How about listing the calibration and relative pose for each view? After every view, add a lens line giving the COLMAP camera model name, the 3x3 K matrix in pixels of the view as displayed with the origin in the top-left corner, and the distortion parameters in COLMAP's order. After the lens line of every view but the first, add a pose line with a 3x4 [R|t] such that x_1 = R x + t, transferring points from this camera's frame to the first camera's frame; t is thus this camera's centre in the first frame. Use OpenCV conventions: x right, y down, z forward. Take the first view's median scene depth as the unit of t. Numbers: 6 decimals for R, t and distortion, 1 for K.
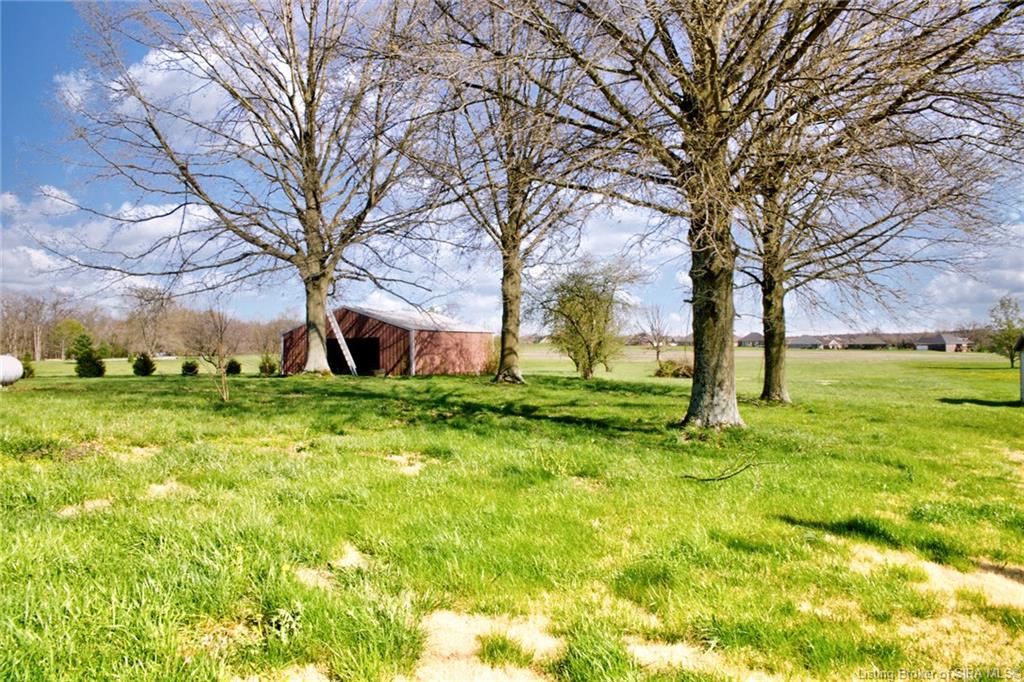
lens RADIAL K [[708.4, 0, 512.0], [0, 708.4, 341.0], [0, 0, 1]] dist [0.000470, 0.000669]
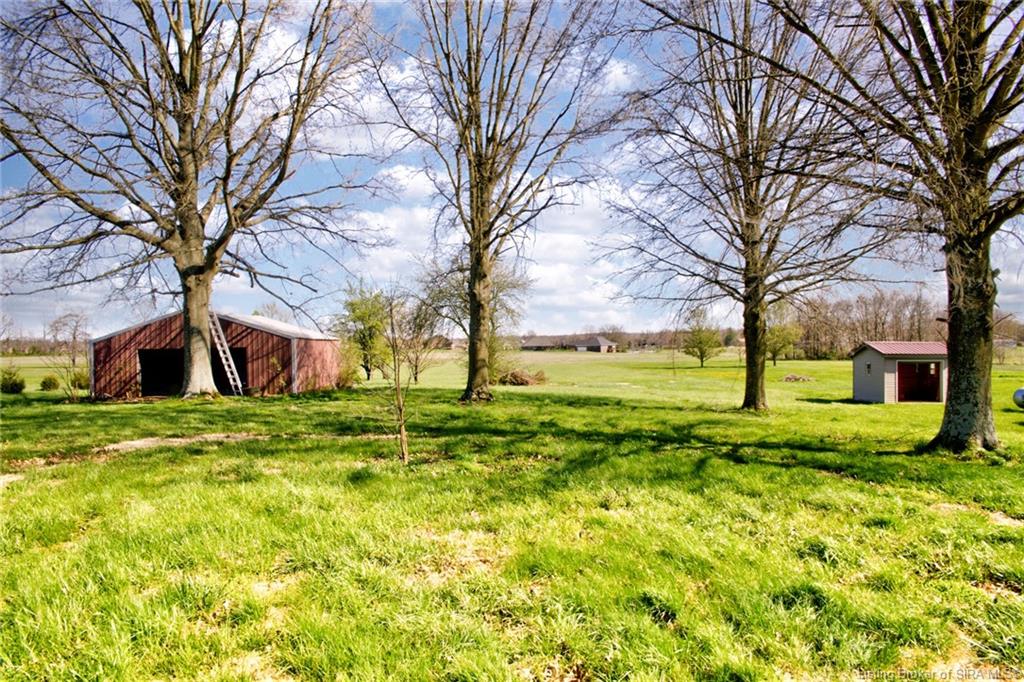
lens RADIAL K [[708.4, 0, 512.0], [0, 708.4, 341.0], [0, 0, 1]] dist [0.000470, 0.000669]
pose [[0.877141, 0.001449, 0.480230, -0.312814], [-0.001366, 0.999999, -0.000523, -0.011266], [-0.480230, -0.000197, 0.877142, 0.157971]]
